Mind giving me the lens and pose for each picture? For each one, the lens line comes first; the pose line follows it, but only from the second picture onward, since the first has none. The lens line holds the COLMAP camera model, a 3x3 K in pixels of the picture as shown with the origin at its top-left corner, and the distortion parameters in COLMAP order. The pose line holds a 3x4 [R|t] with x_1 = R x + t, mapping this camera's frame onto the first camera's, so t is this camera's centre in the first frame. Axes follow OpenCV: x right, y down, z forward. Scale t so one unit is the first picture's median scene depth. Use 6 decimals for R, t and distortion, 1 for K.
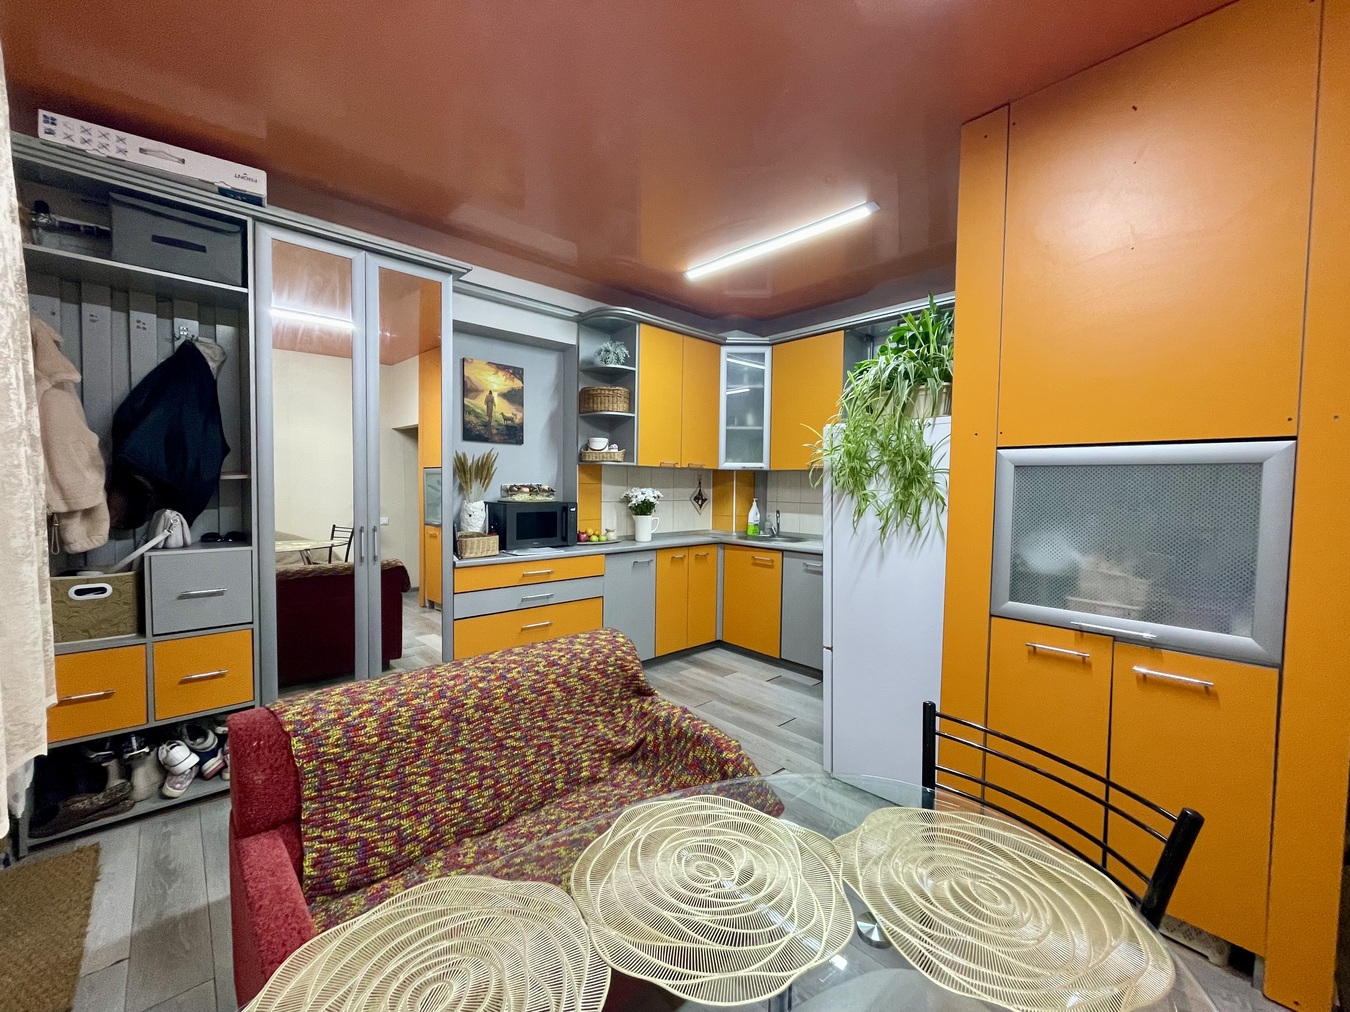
lens RADIAL K [[543.8, 0, 673.9], [0, 543.8, 506.9], [0, 0, 1]] dist [-0.002908, 0.000105]
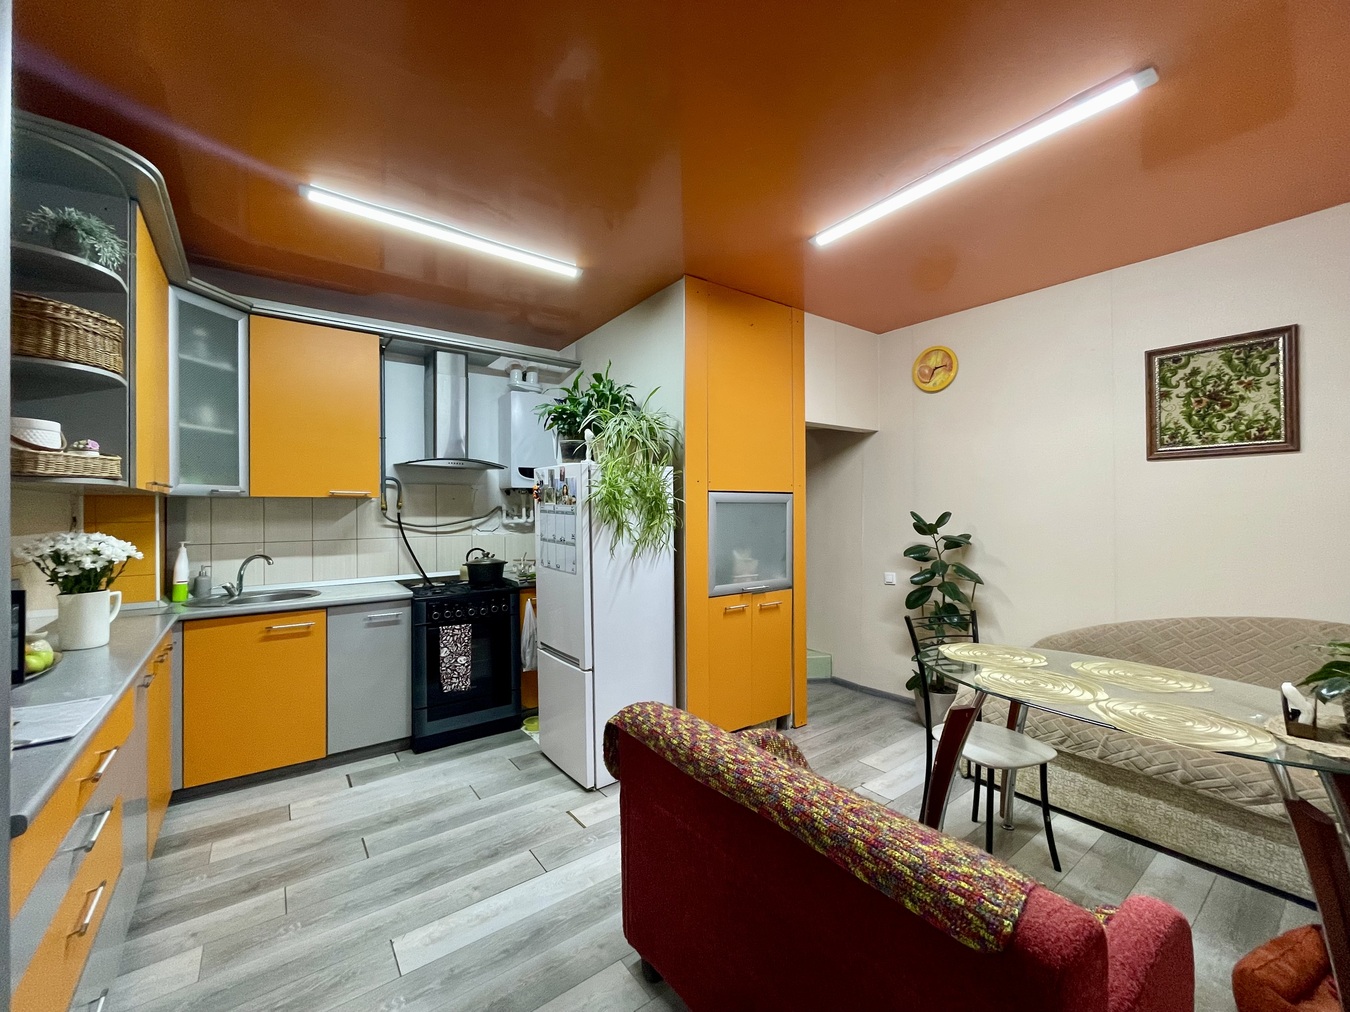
lens RADIAL K [[543.8, 0, 674.7], [0, 543.8, 505.9], [0, 0, 1]] dist [-0.002908, 0.000105]
pose [[0.104058, -0.008616, 0.994534, -0.842292], [0.048983, 0.998793, 0.003528, -0.063431], [-0.993364, 0.048348, 0.104355, 0.786427]]
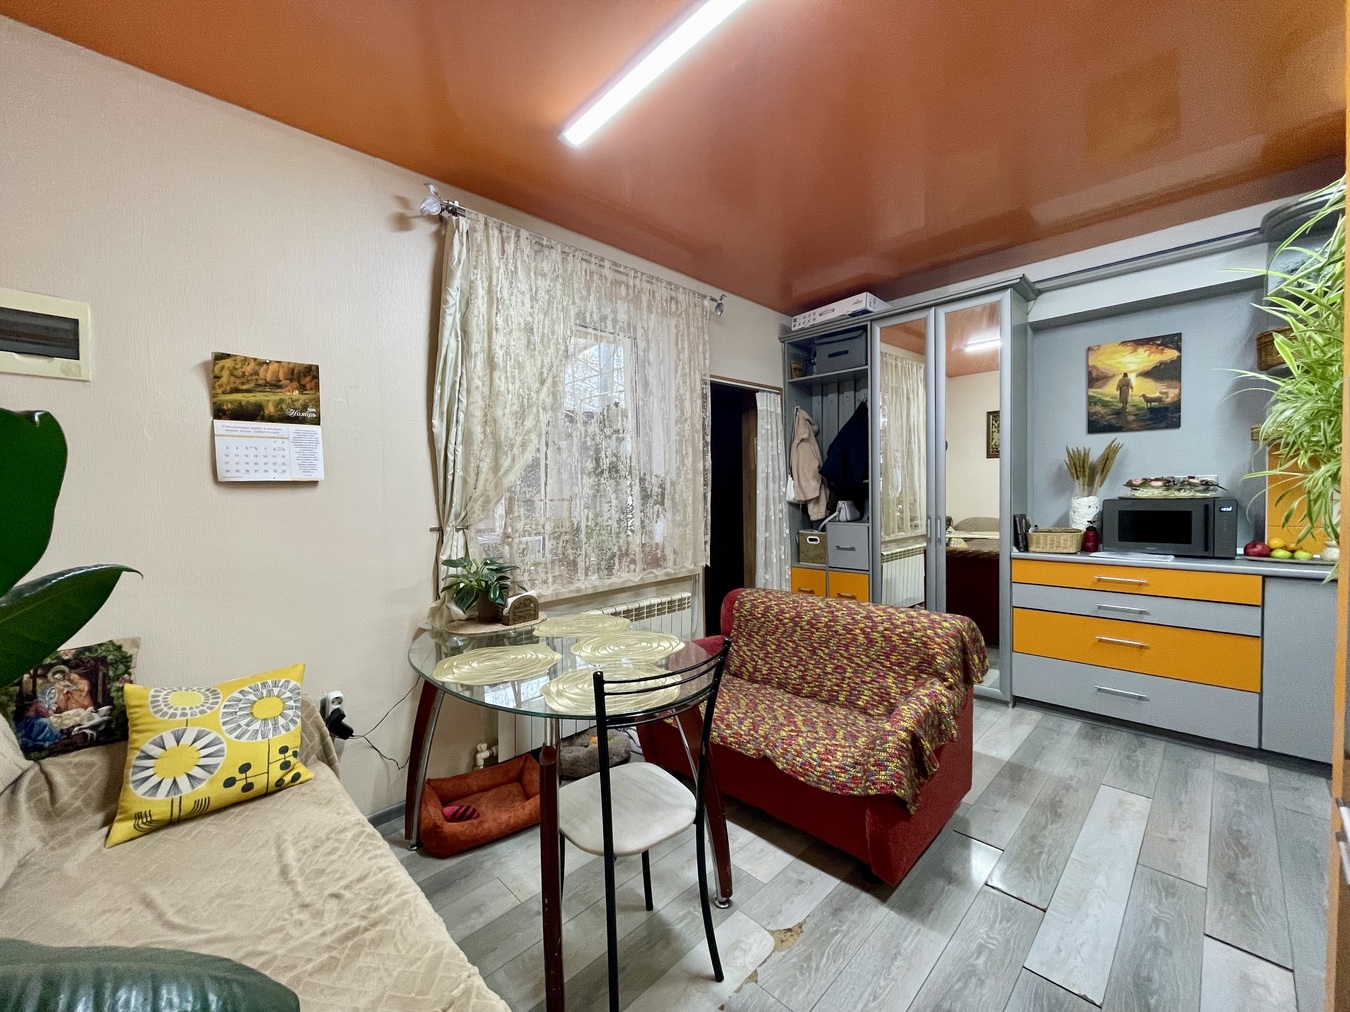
lens RADIAL K [[543.8, 0, 675.9], [0, 543.8, 509.0], [0, 0, 1]] dist [-0.002908, 0.000105]
pose [[0.022955, 0.023315, -0.999465, 0.847786], [-0.019971, 0.999539, 0.022858, 0.004145], [0.999537, 0.019435, 0.023410, 0.393572]]
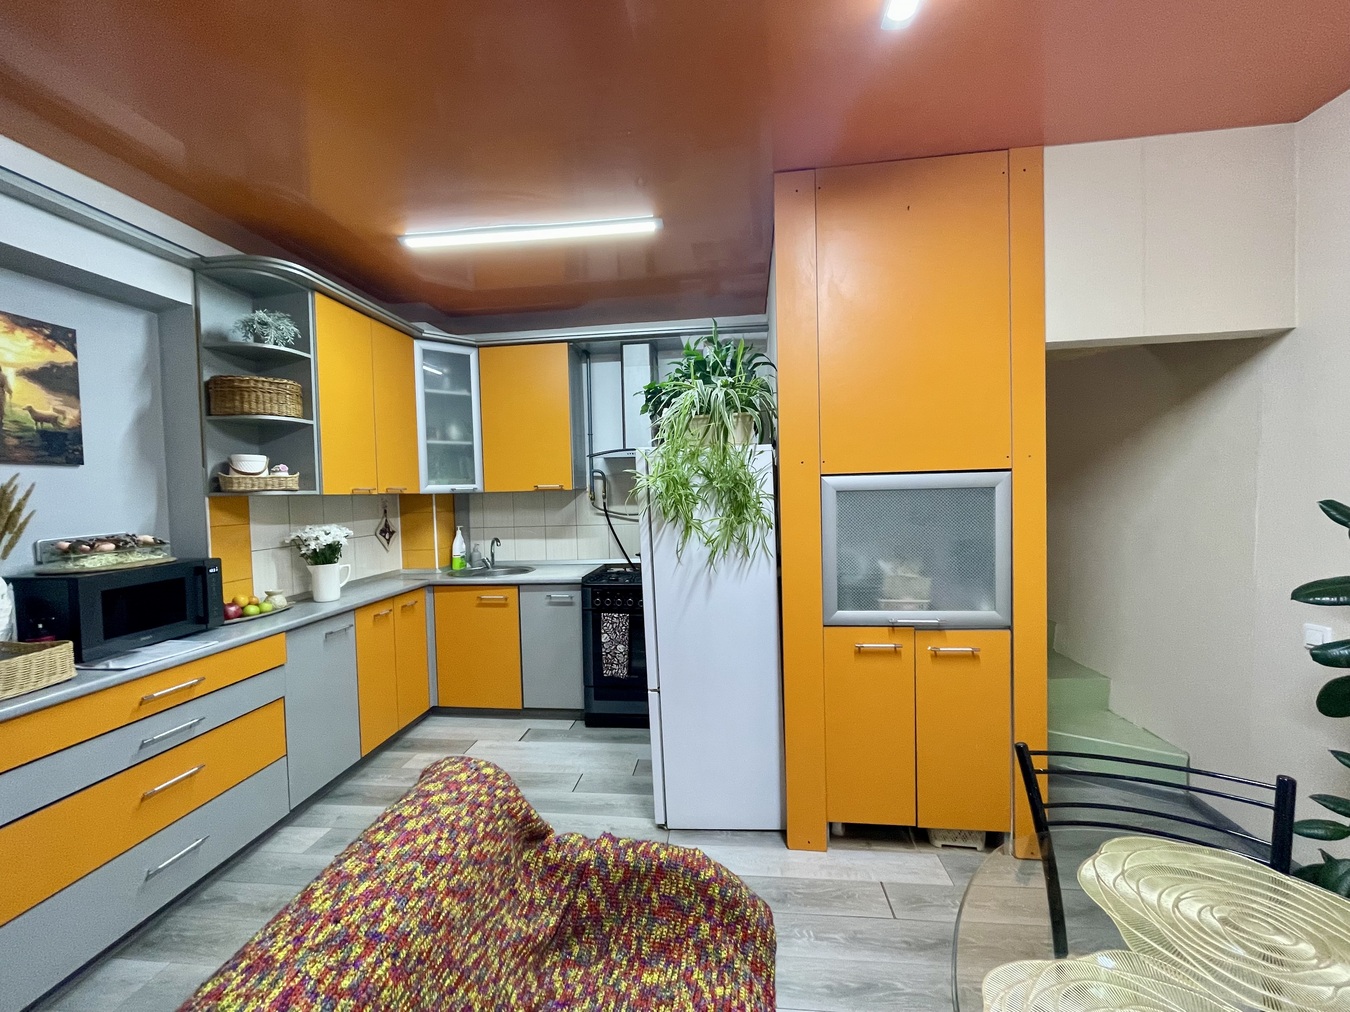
lens RADIAL K [[543.8, 0, 674.2], [0, 543.8, 506.5], [0, 0, 1]] dist [-0.002908, 0.000105]
pose [[0.755563, -0.053892, 0.652855, -0.304976], [0.065547, 0.997828, 0.006510, -0.060184], [-0.651788, 0.037874, 0.757455, 0.299675]]
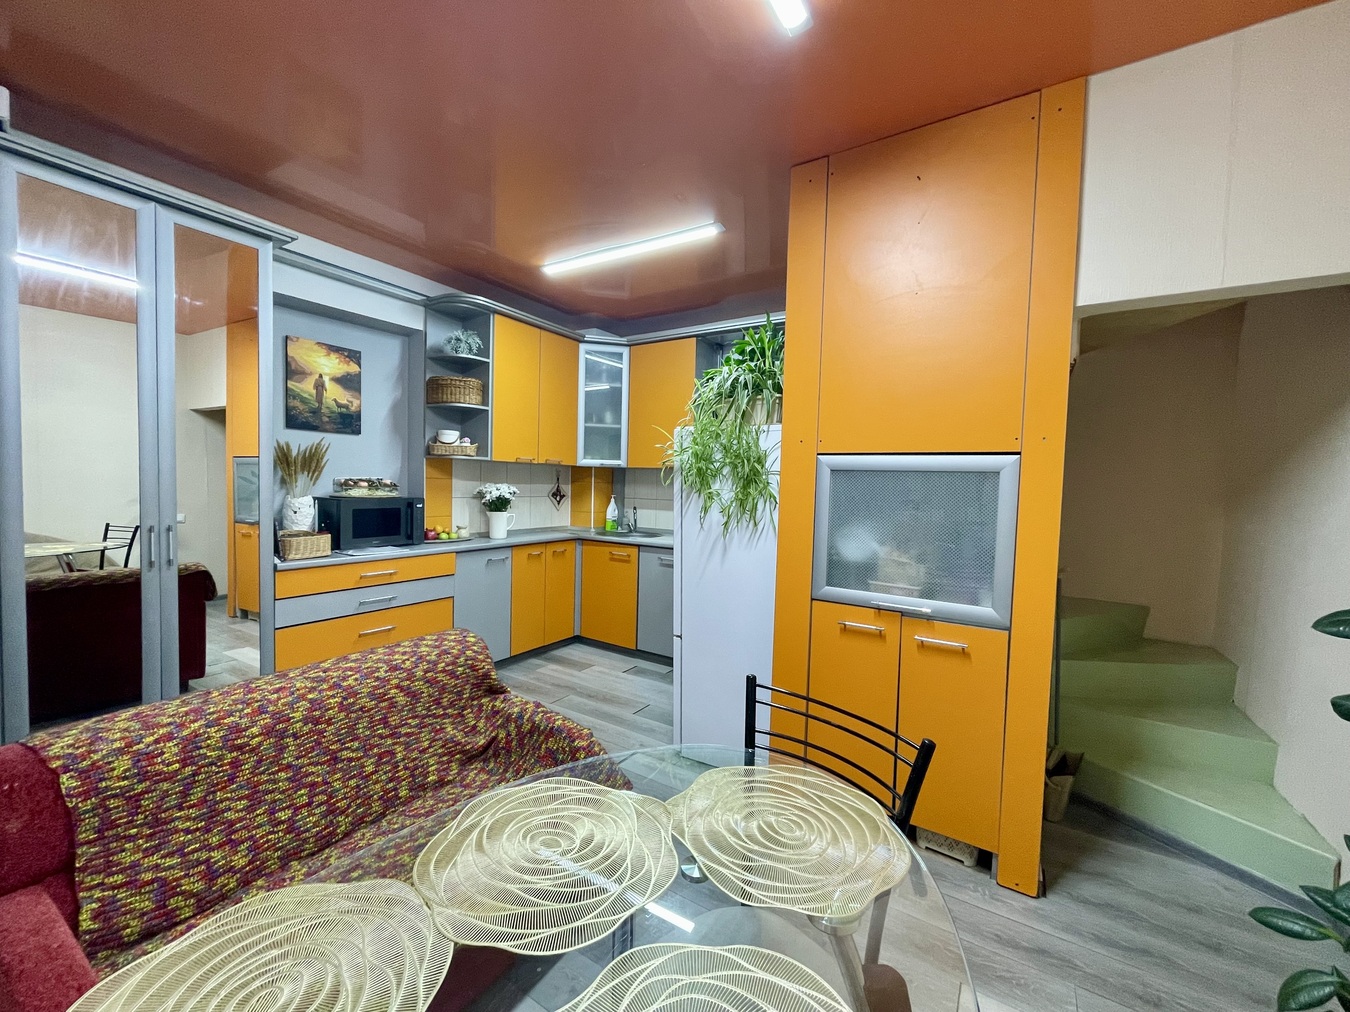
lens RADIAL K [[543.8, 0, 674.1], [0, 543.8, 506.4], [0, 0, 1]] dist [-0.002908, 0.000105]
pose [[0.968199, 0.001511, 0.250177, 0.009624], [-0.003441, 0.999968, 0.007279, -0.003476], [-0.250158, -0.007908, 0.968173, -0.035815]]
